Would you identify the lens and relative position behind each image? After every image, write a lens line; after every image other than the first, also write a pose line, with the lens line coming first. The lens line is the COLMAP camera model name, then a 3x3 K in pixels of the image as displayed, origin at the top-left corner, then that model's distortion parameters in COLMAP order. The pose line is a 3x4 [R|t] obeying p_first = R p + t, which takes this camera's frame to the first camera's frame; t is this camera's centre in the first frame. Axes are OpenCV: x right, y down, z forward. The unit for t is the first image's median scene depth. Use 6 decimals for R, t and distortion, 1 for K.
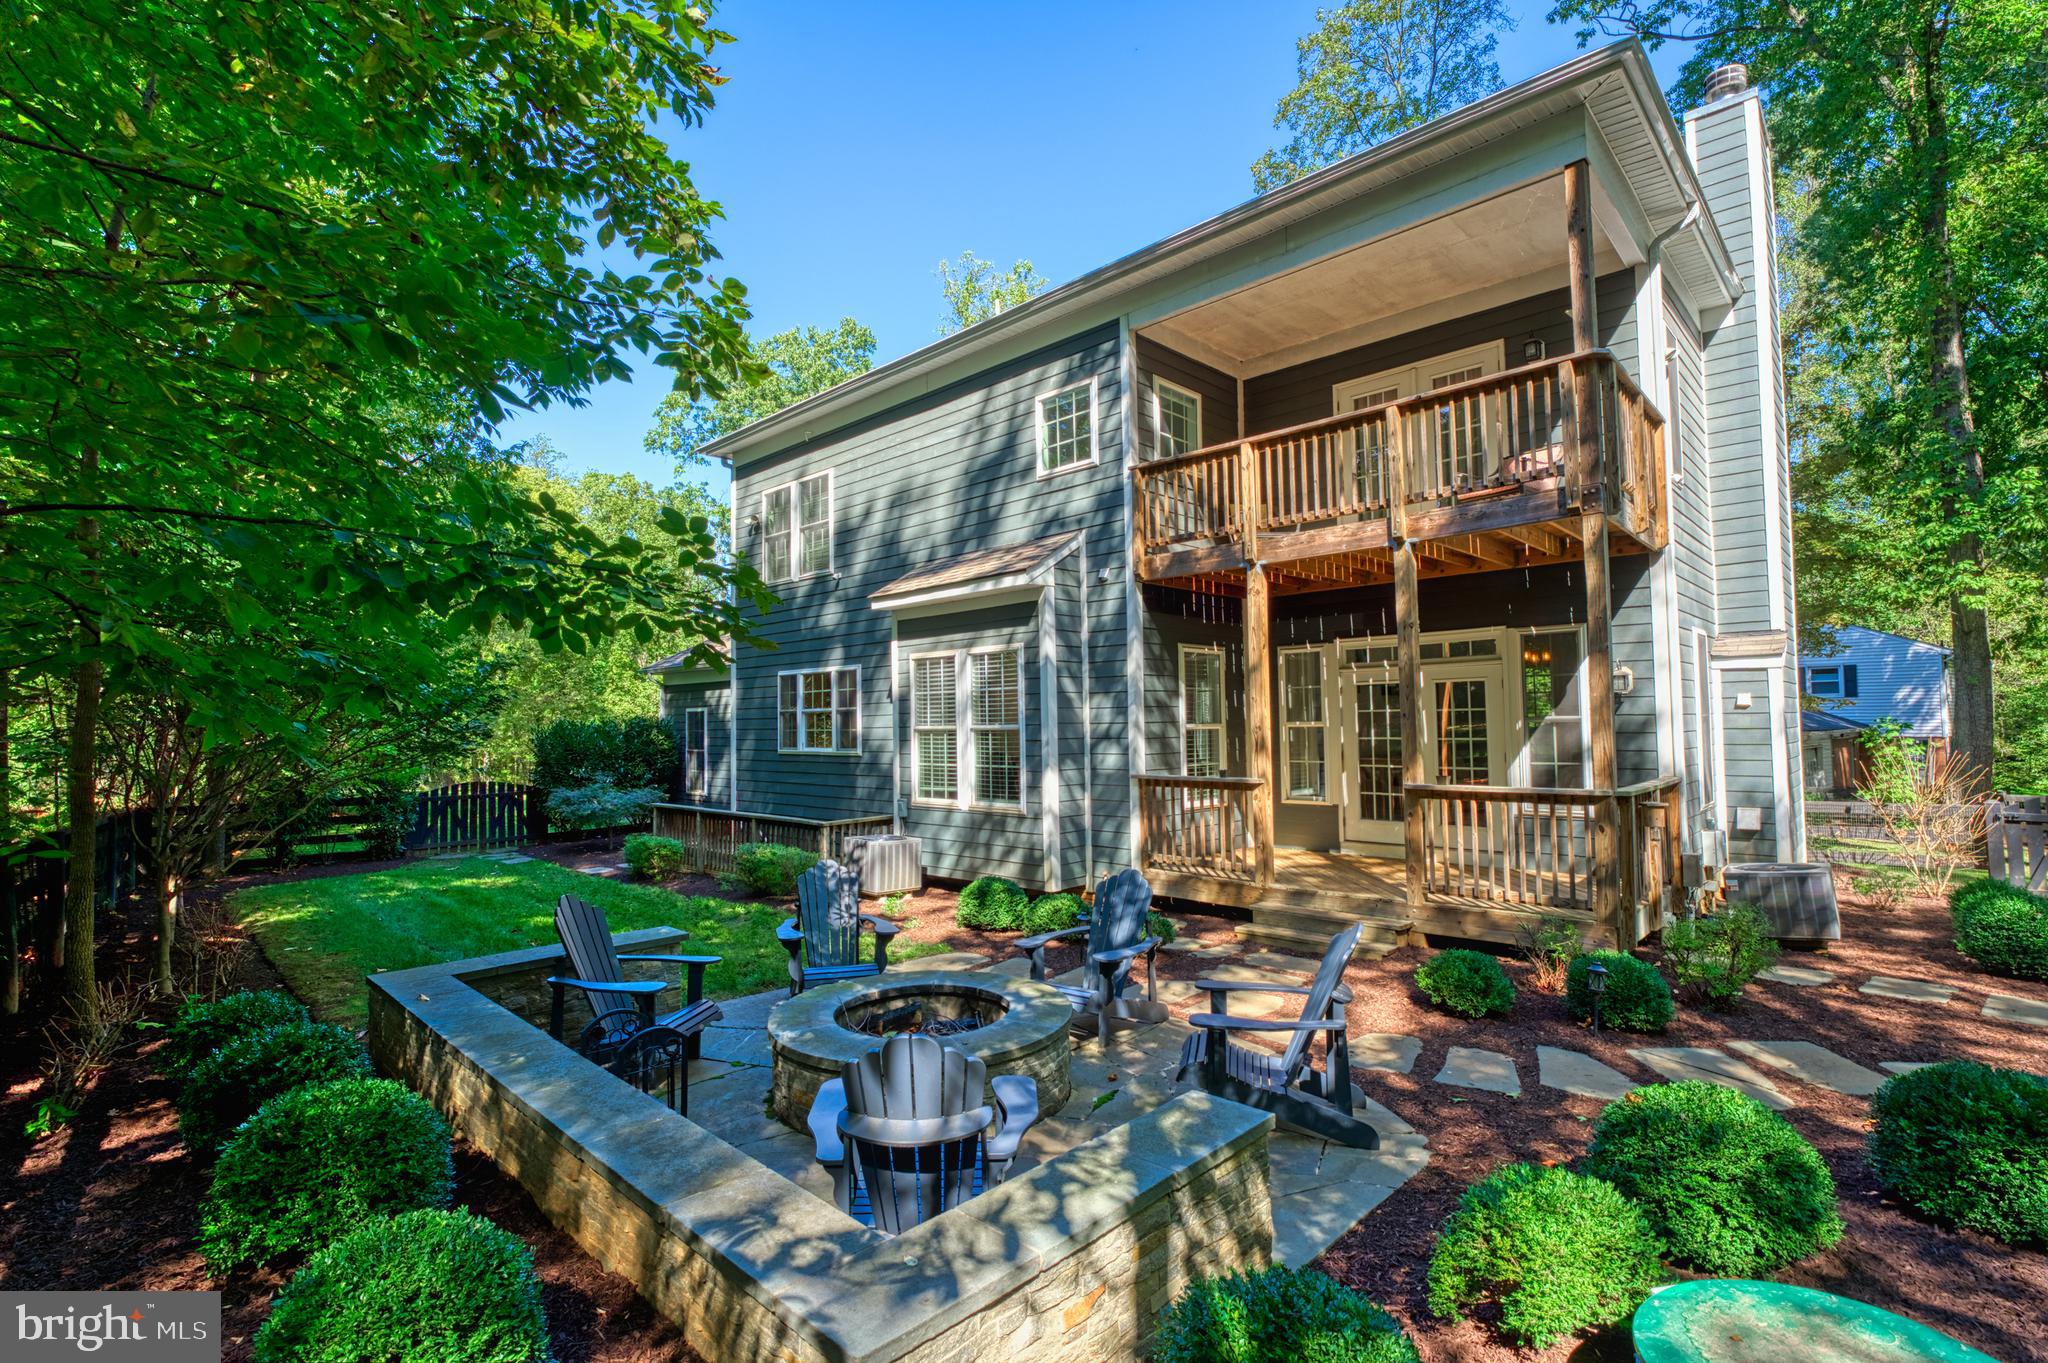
lens RADIAL K [[935.7, 0, 1024.0], [0, 935.7, 681.5], [0, 0, 1]] dist [-0.000918, -0.000048]
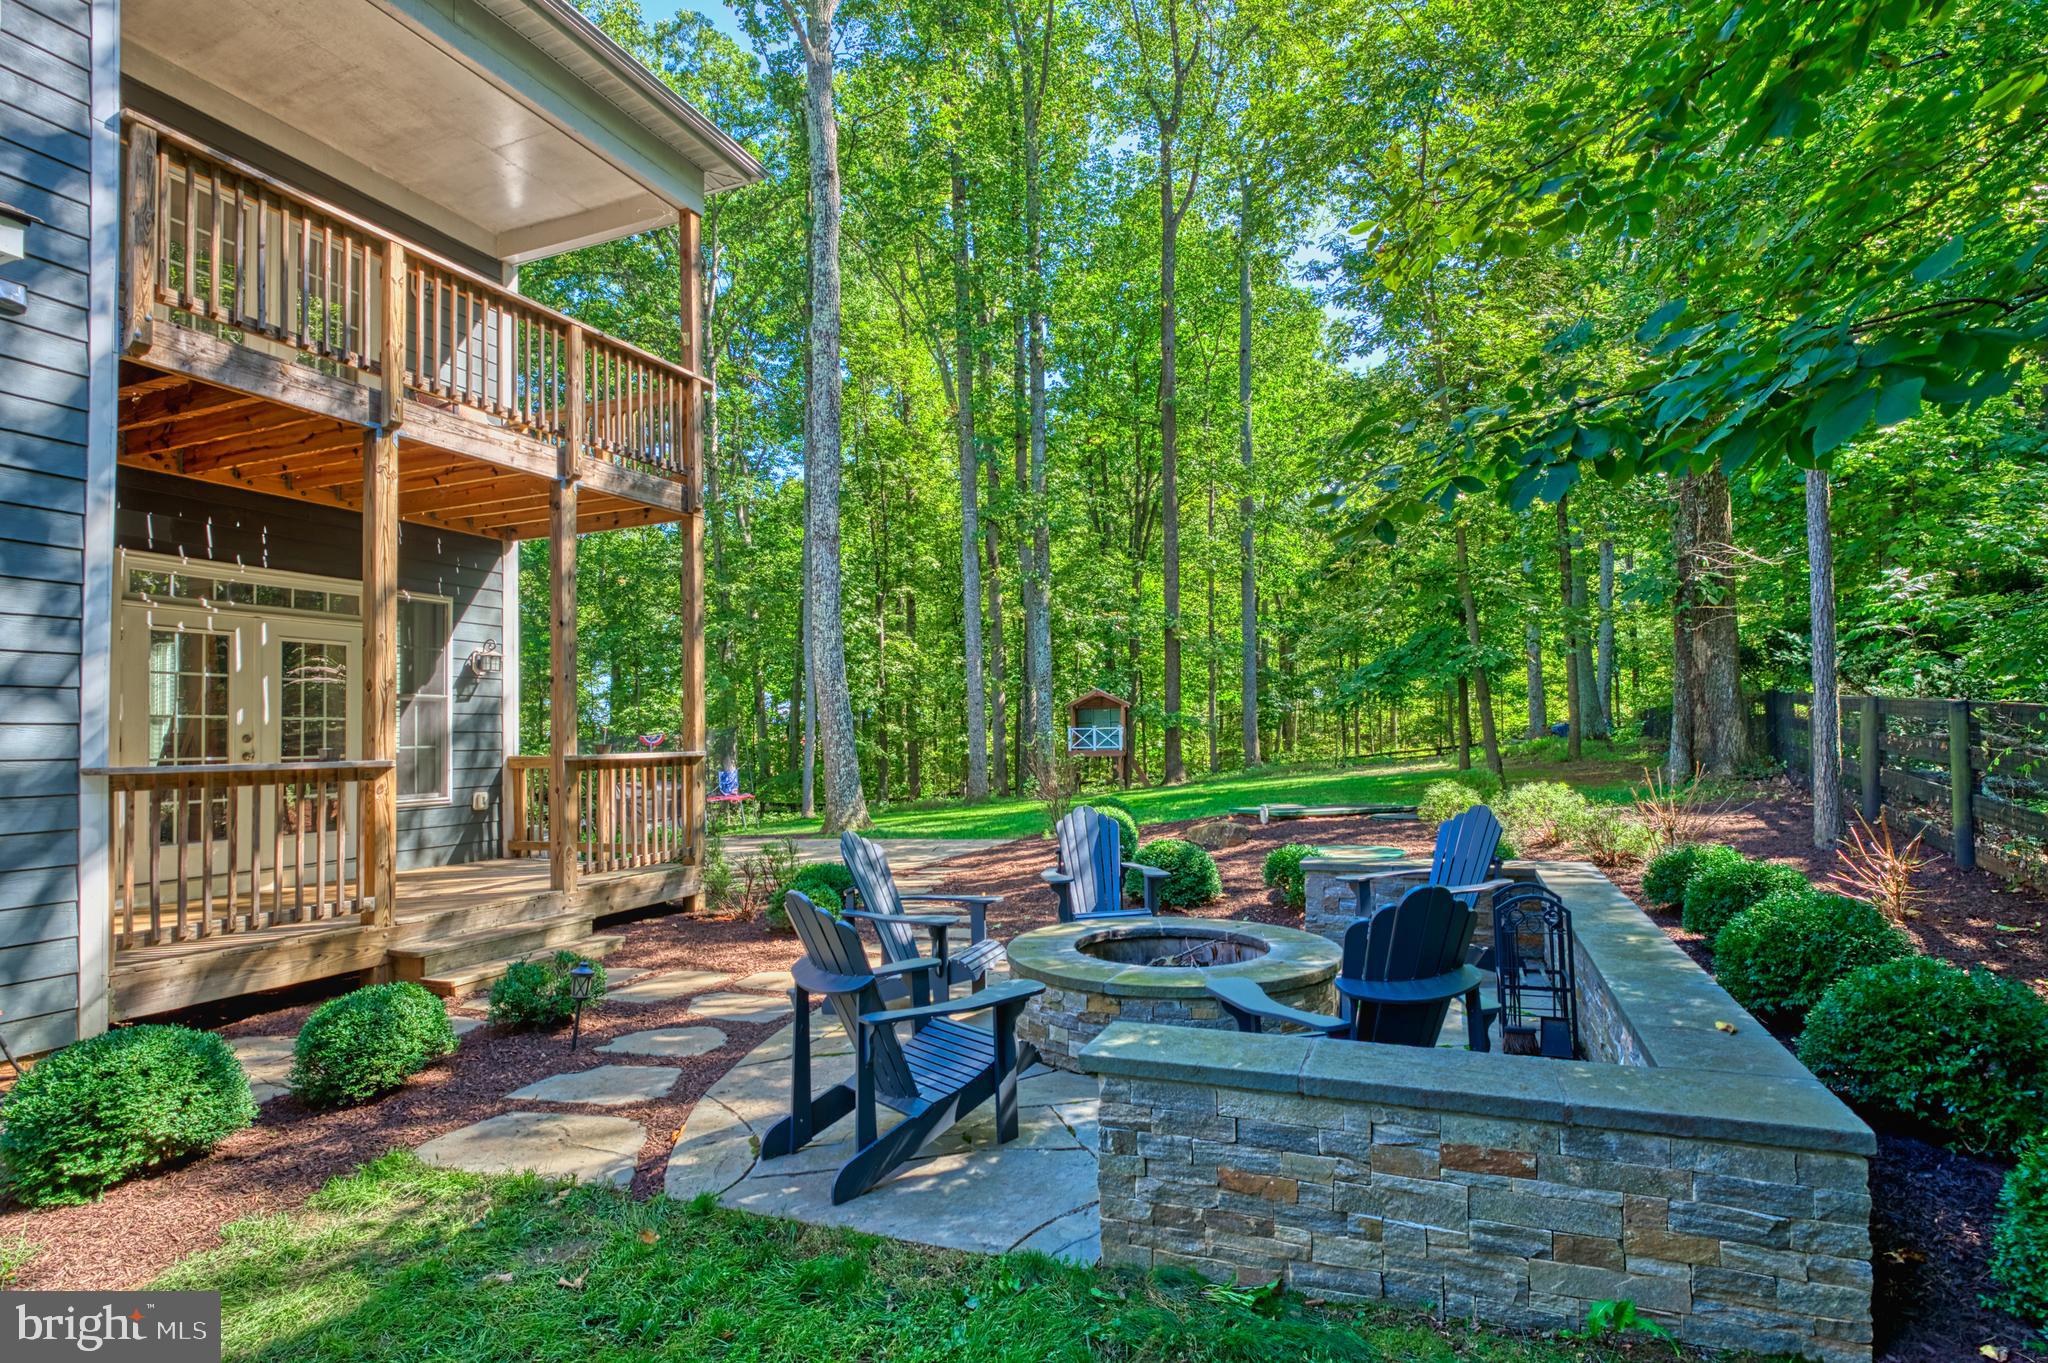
lens RADIAL K [[1031.5, 0, 987.6], [0, 1031.5, 727.6], [0, 0, 1]] dist [-0.002404, -0.000563]
pose [[-0.340335, 0.029216, 0.939850, -0.532226], [-0.022608, 0.998974, -0.039241, 0.093552], [-0.940032, -0.034603, -0.339325, 0.804529]]
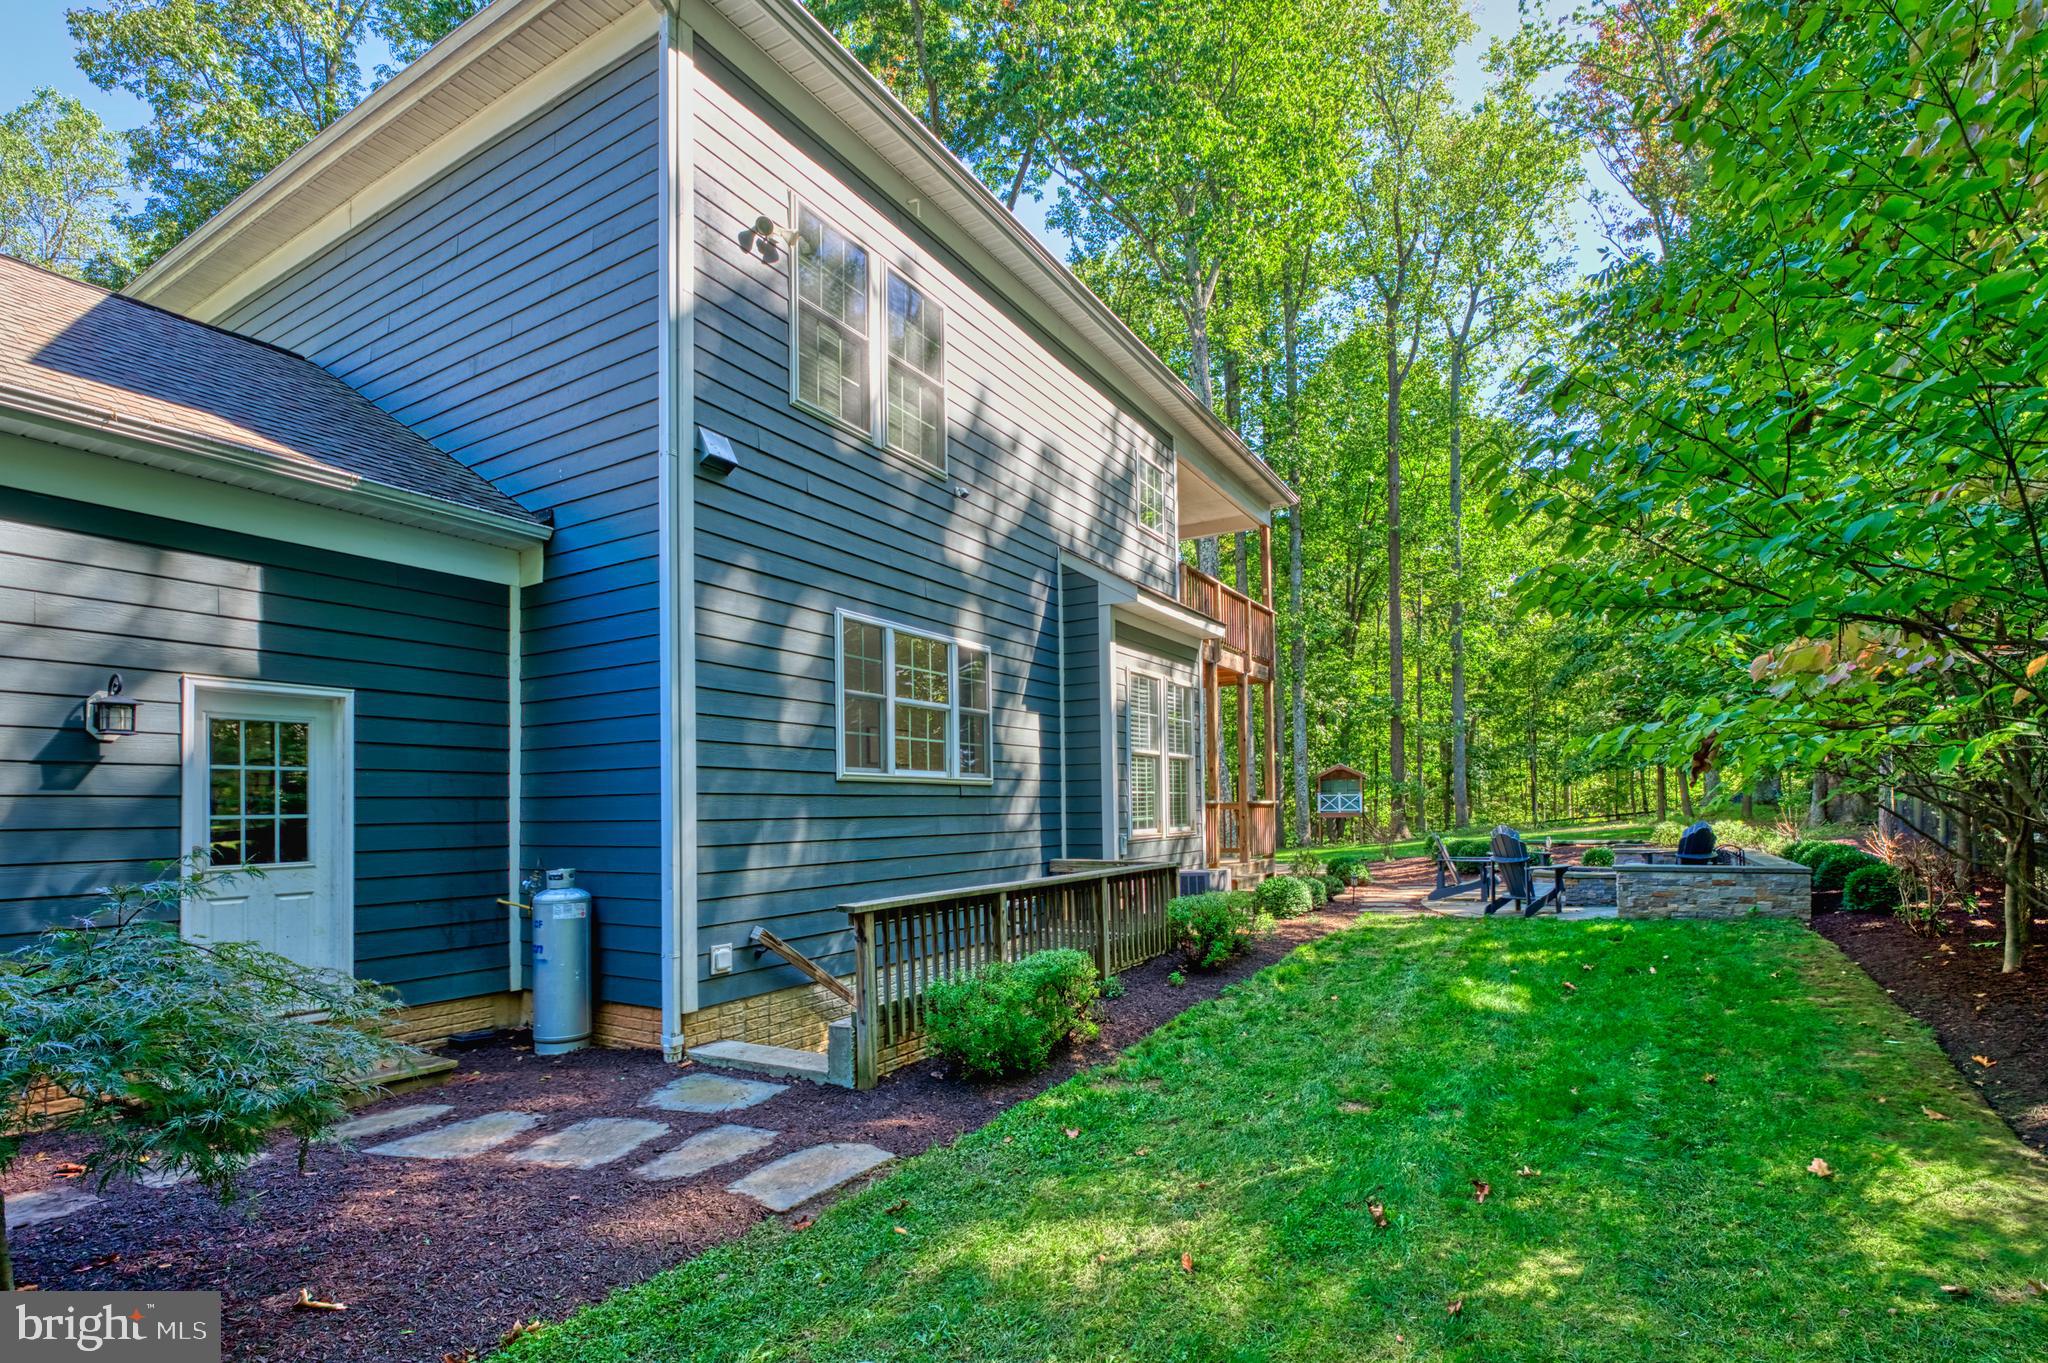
lens RADIAL K [[982.7, 0, 1026.6], [0, 982.7, 807.3], [0, 0, 1]] dist [-0.017093, 0.000032]
pose [[-0.226439, 0.018694, 0.973846, -1.177401], [-0.029675, 0.999219, -0.026081, 0.155234], [-0.973573, -0.034805, -0.225707, 1.560122]]
